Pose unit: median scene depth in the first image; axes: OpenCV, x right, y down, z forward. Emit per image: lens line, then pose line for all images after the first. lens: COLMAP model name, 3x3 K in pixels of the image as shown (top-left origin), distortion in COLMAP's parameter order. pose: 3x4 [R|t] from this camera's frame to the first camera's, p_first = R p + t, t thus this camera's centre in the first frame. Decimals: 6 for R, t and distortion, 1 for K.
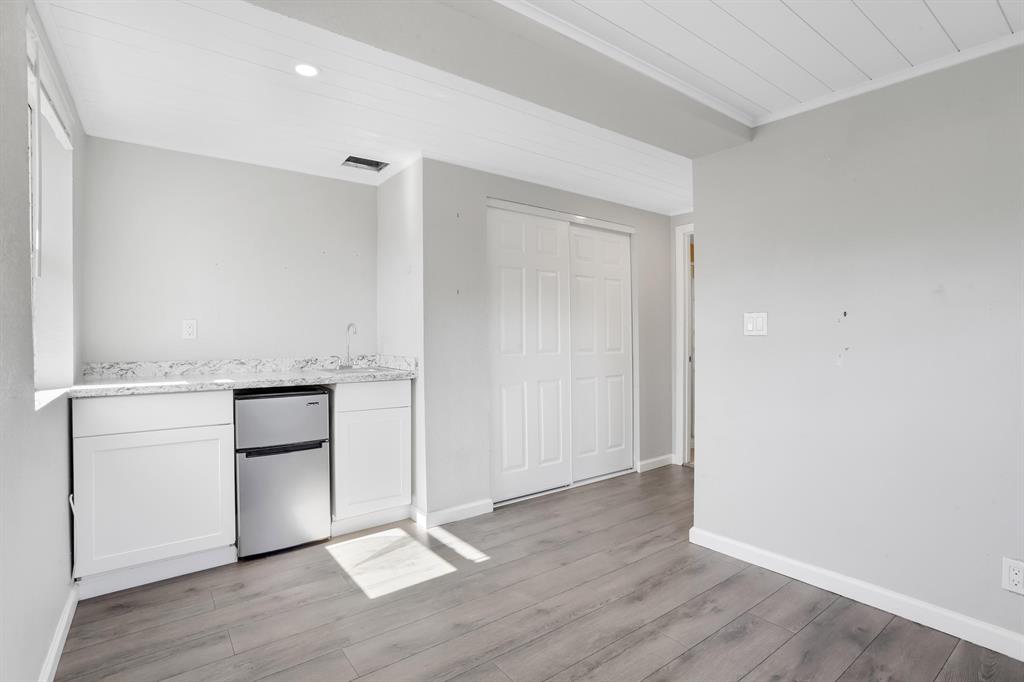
lens RADIAL K [[494.0, 0, 499.9], [0, 494.0, 338.2], [0, 0, 1]] dist [-0.029569, 0.011633]
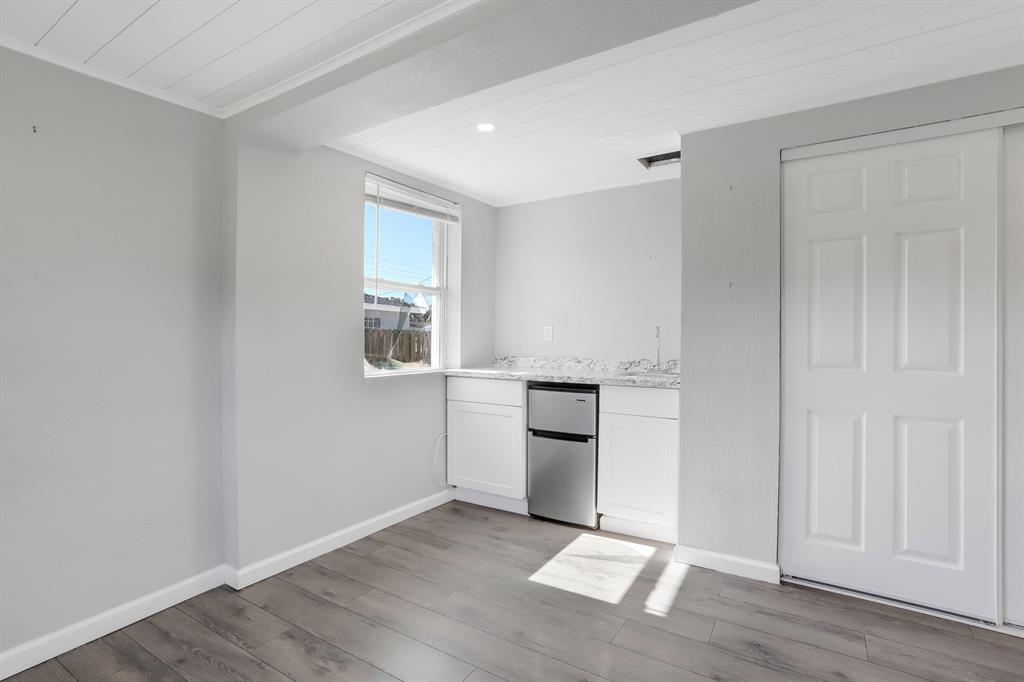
lens RADIAL K [[494.0, 0, 505.7], [0, 494.0, 336.5], [0, 0, 1]] dist [-0.029569, 0.011633]
pose [[0.369894, 0.003153, -0.929069, 0.596594], [-0.006878, 0.999976, 0.000656, -0.010789], [0.929049, 0.006147, 0.369907, 0.435815]]
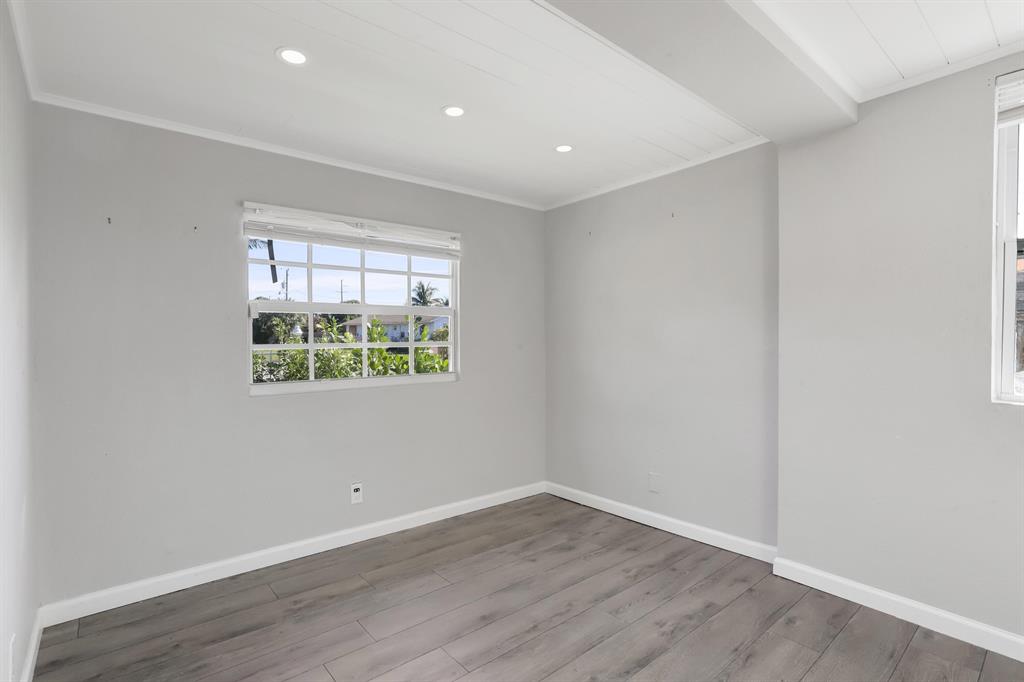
lens RADIAL K [[494.0, 0, 500.6], [0, 494.0, 338.2], [0, 0, 1]] dist [-0.029569, 0.011633]
pose [[-0.997247, 0.005453, -0.073947, 0.208298], [0.004423, 0.999891, 0.014074, -0.017362], [0.074015, 0.013708, -0.997163, 1.173891]]
